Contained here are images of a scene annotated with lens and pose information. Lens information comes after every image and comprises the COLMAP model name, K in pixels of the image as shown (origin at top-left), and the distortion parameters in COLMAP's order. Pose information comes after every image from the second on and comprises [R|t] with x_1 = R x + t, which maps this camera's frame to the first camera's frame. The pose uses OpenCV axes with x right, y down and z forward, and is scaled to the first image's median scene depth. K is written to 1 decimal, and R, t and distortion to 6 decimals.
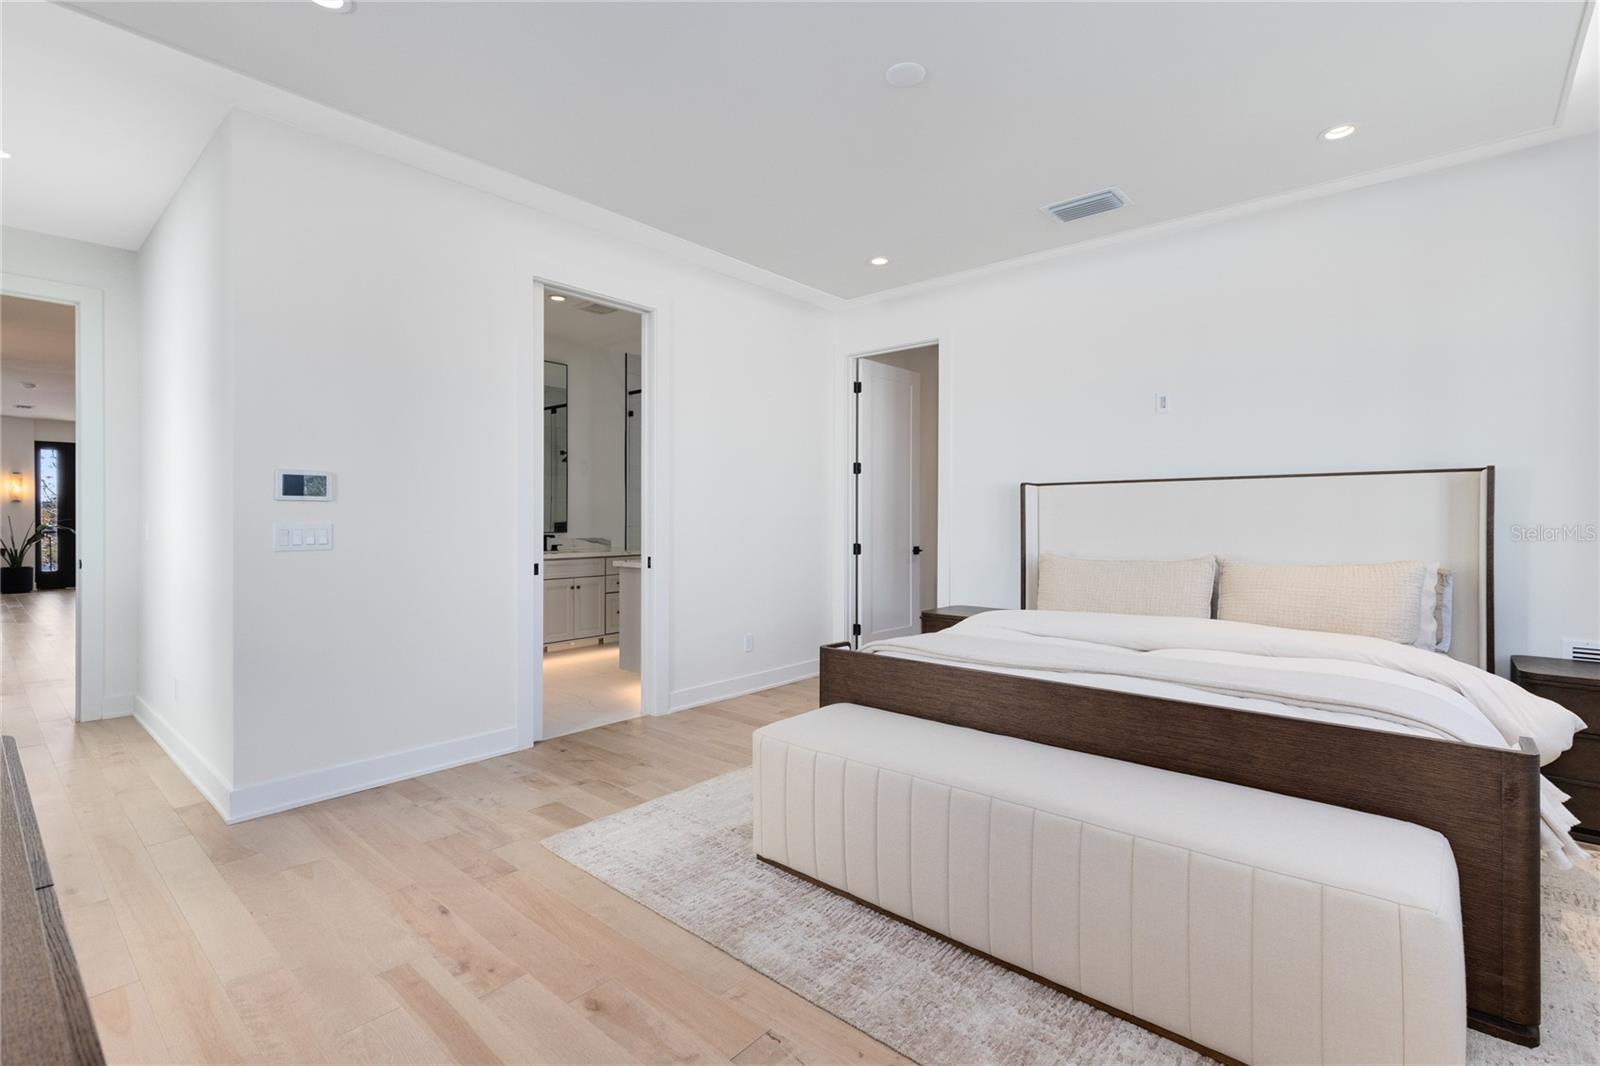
lens RADIAL K [[720.7, 0, 806.8], [0, 720.7, 534.2], [0, 0, 1]] dist [0.000934, -0.000052]
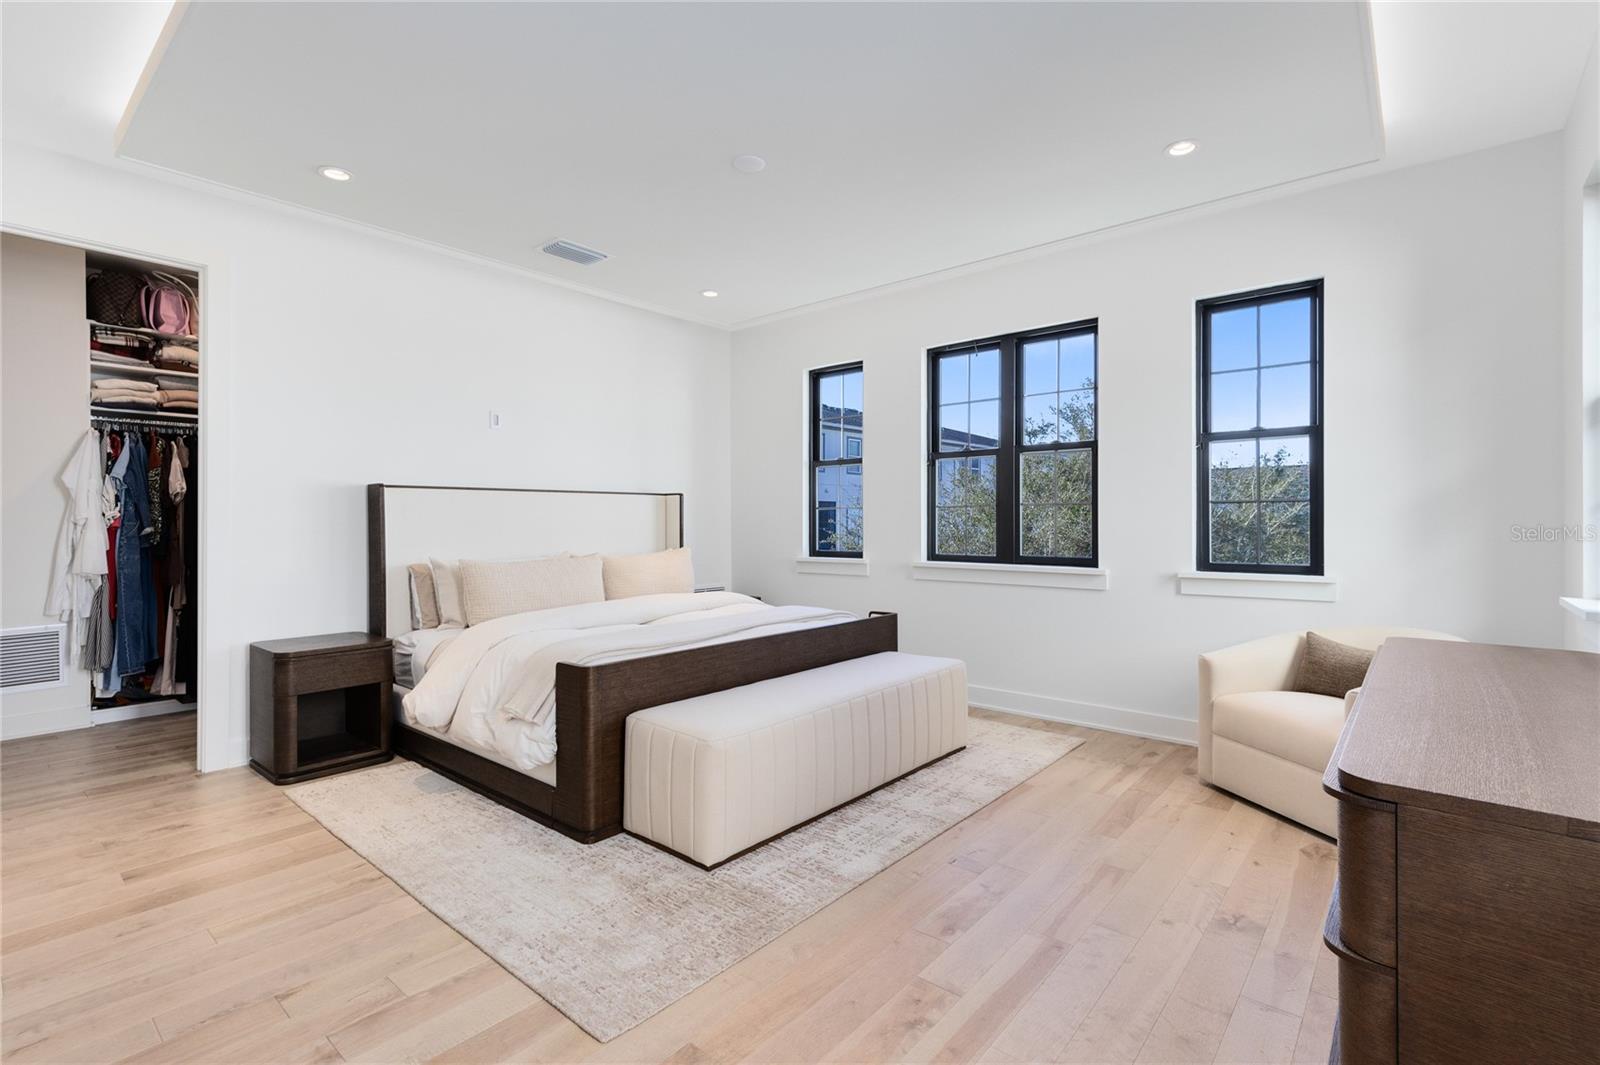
lens RADIAL K [[720.7, 0, 806.8], [0, 720.7, 533.7], [0, 0, 1]] dist [0.000934, -0.000052]
pose [[0.015411, -0.016758, 0.999741, -1.098470], [0.034516, 0.999273, 0.016218, -0.016432], [-0.999285, 0.034257, 0.015978, 0.893466]]
